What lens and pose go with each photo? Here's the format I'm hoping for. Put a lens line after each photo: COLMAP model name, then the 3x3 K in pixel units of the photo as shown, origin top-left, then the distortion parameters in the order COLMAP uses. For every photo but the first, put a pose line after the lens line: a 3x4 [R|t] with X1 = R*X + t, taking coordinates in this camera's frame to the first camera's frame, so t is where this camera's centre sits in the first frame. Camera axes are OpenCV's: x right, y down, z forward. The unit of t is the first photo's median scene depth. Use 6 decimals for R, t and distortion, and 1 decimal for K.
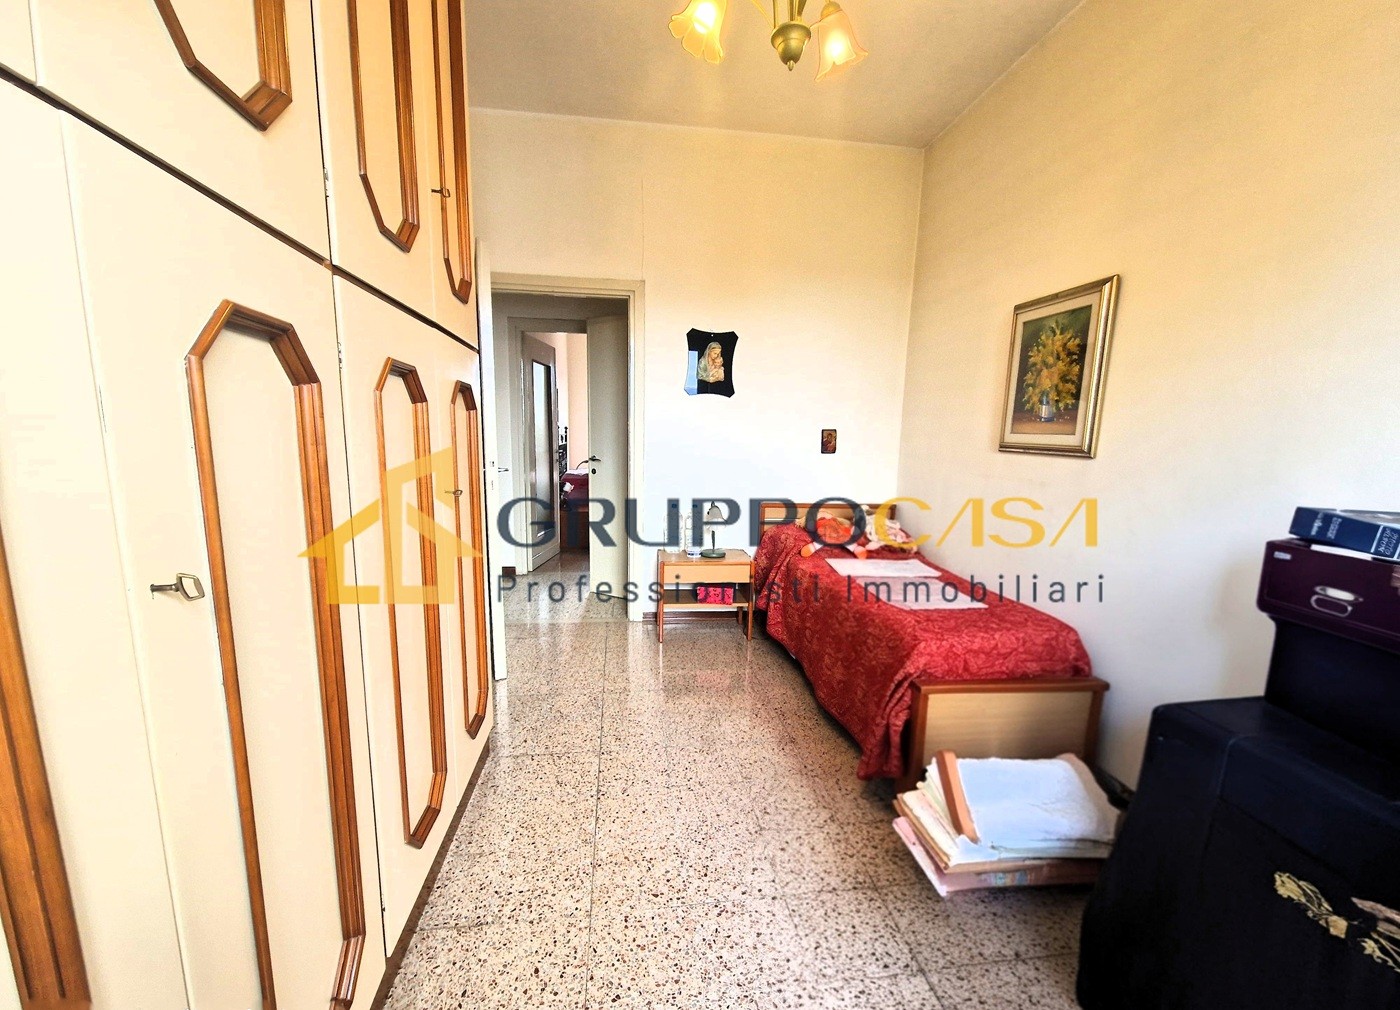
lens RADIAL K [[567.3, 0, 707.8], [0, 567.3, 530.1], [0, 0, 1]] dist [0.000225, -0.003794]
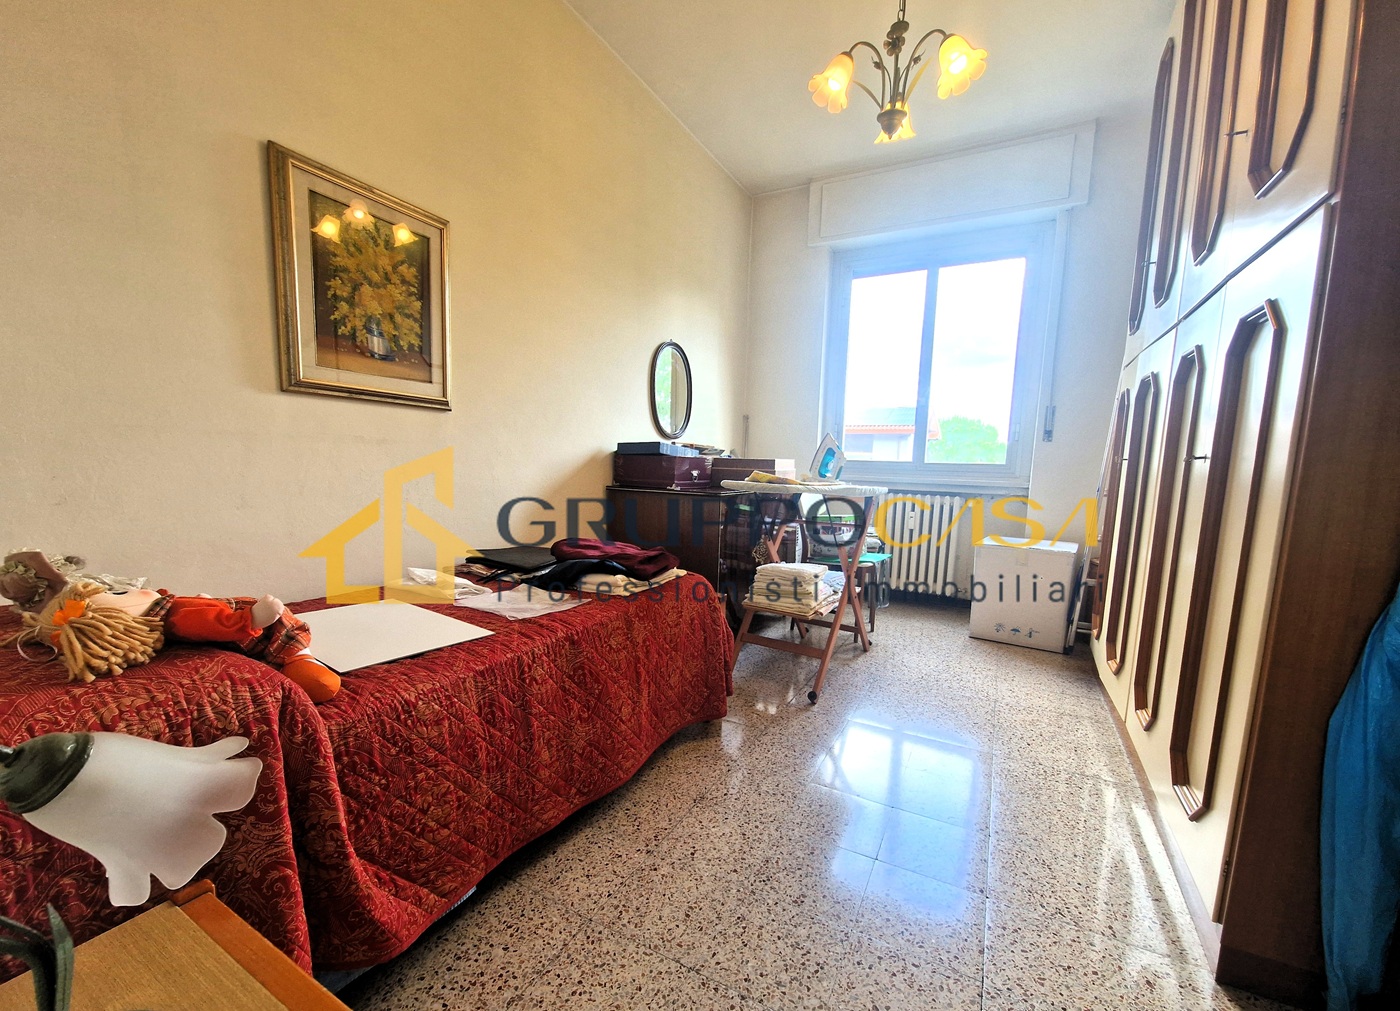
lens RADIAL K [[567.3, 0, 707.8], [0, 567.3, 530.6], [0, 0, 1]] dist [0.000225, -0.003794]
pose [[-0.807521, -0.120752, 0.577347, -0.227905], [0.049257, 0.961596, 0.270013, -0.154007], [-0.587779, 0.246479, -0.770561, 1.385933]]
